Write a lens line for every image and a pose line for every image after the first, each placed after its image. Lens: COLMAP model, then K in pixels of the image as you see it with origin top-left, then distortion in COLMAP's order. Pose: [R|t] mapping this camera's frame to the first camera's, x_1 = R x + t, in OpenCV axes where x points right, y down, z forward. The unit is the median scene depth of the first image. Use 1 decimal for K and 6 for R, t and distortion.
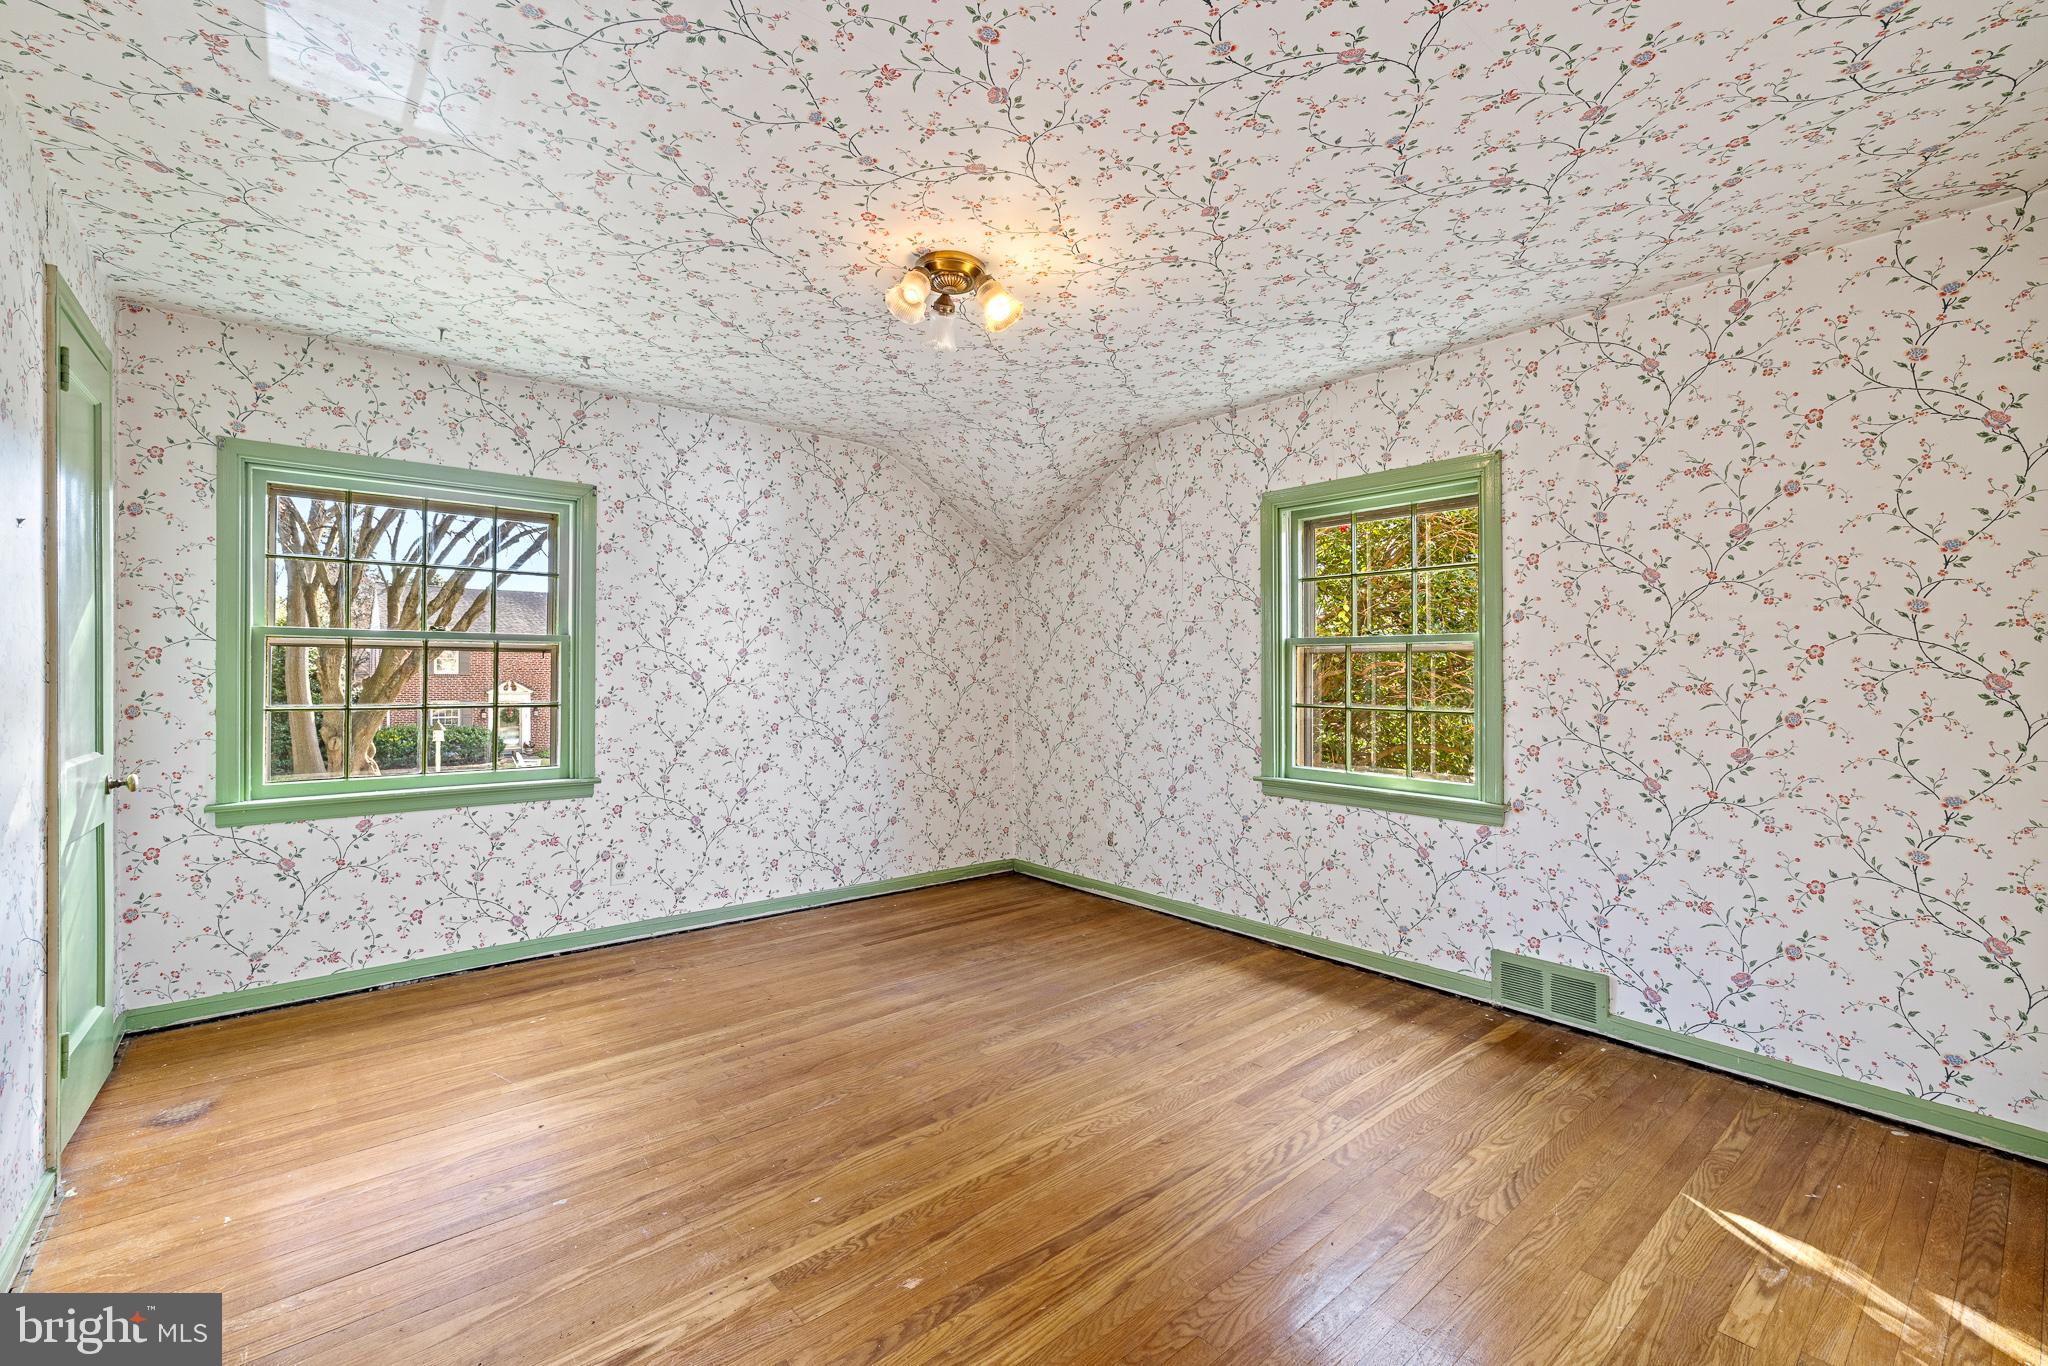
lens RADIAL K [[871.4, 0, 1020.1], [0, 871.4, 673.2], [0, 0, 1]] dist [-0.002414, 0.000941]
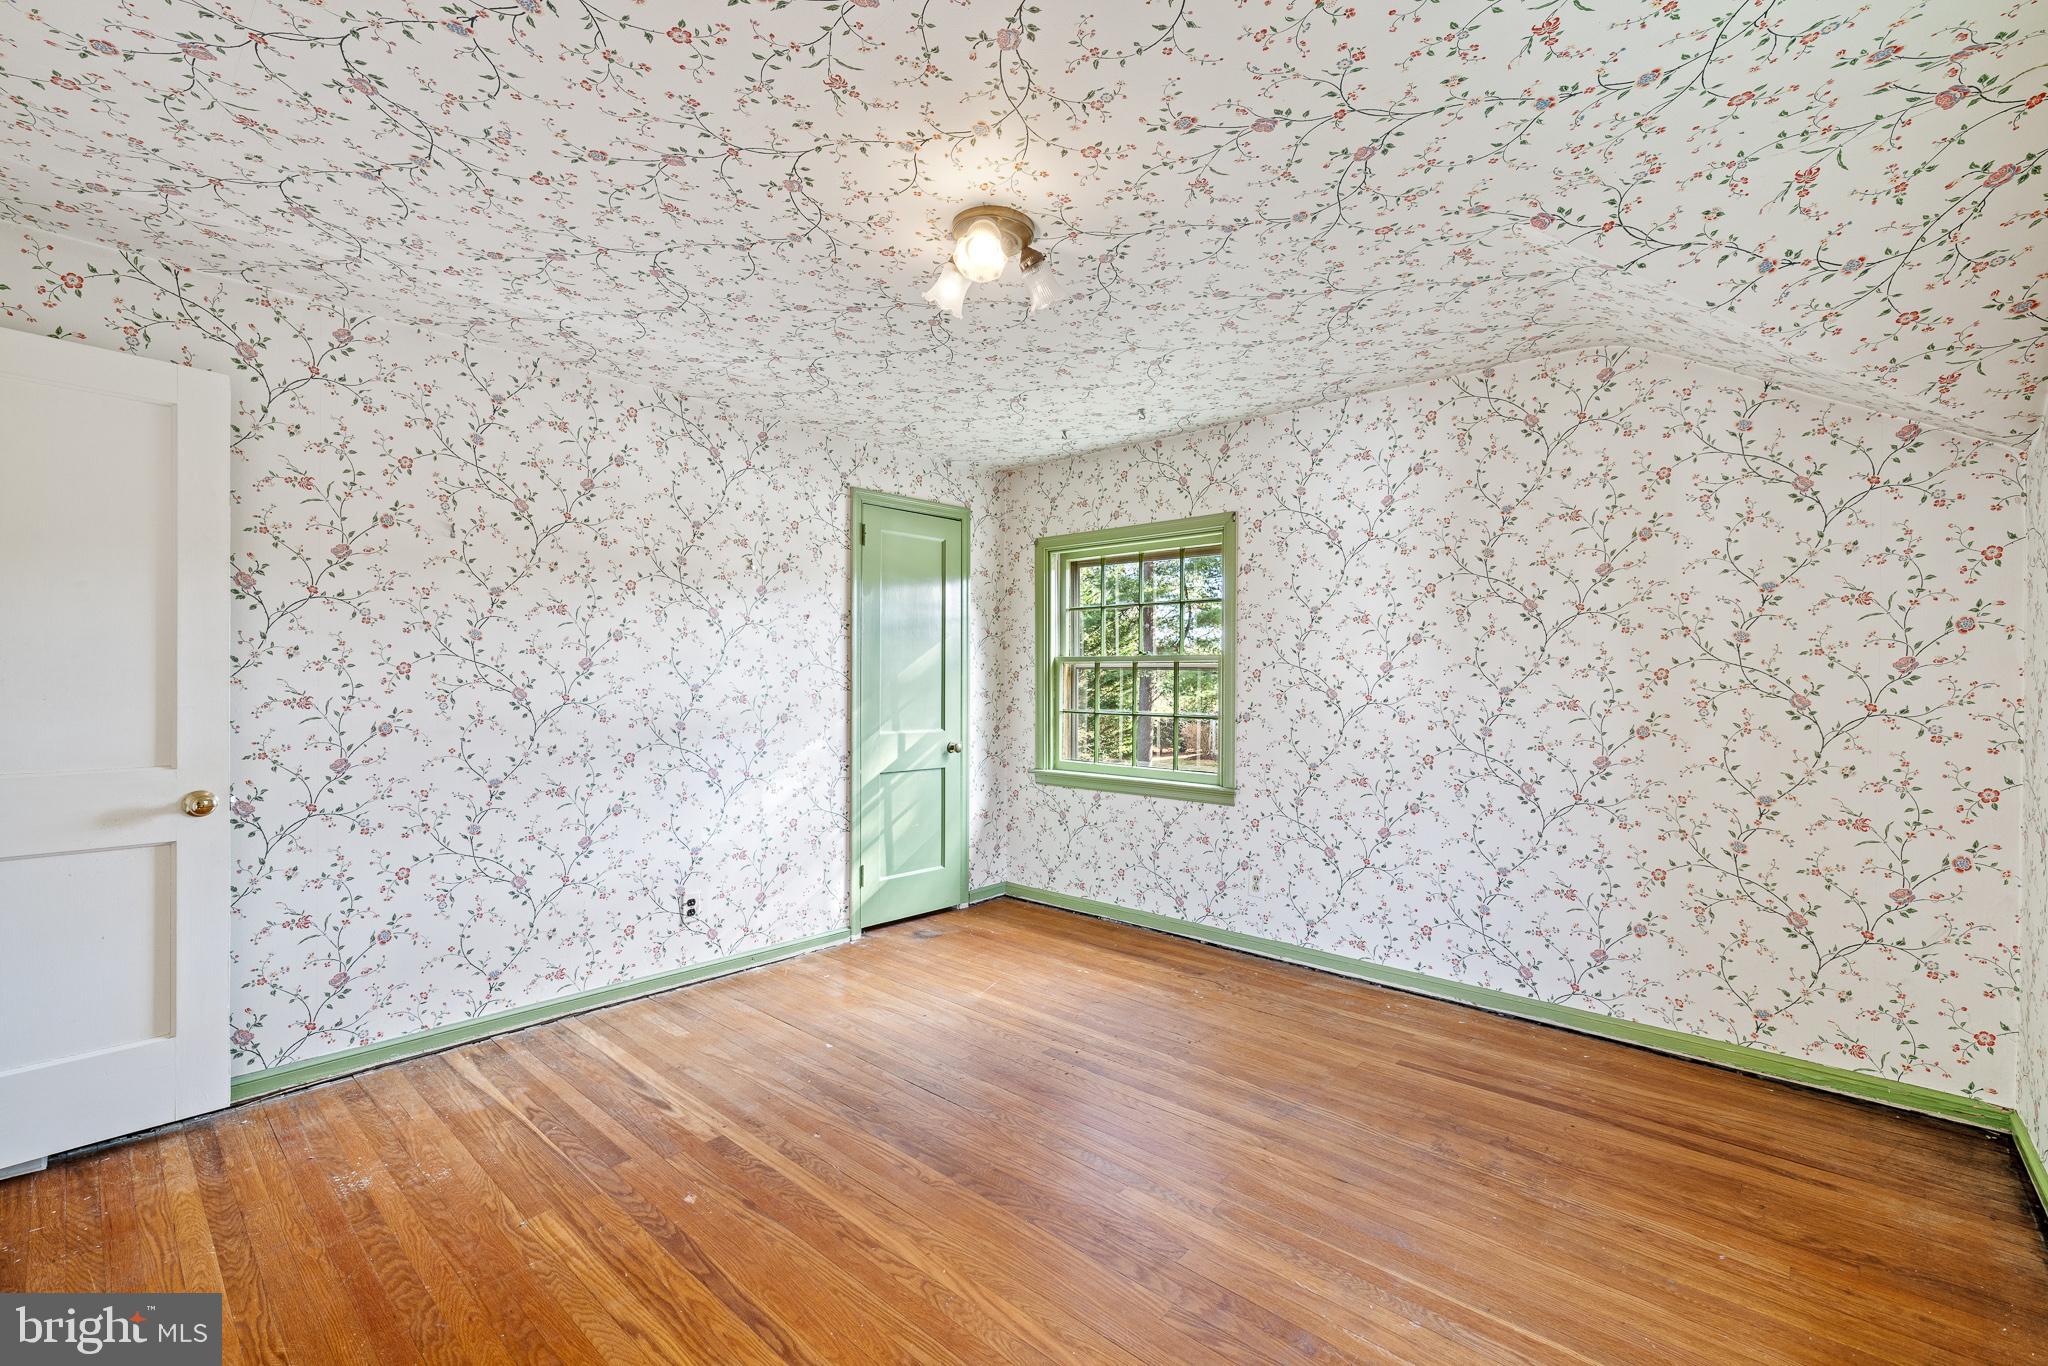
lens RADIAL K [[871.4, 0, 1020.2], [0, 871.4, 689.7], [0, 0, 1]] dist [-0.002414, 0.000941]
pose [[0.129333, 0.009037, -0.991560, 0.541687], [-0.008032, 0.999935, 0.008066, -0.006258], [0.991569, 0.006921, 0.129398, 0.626187]]
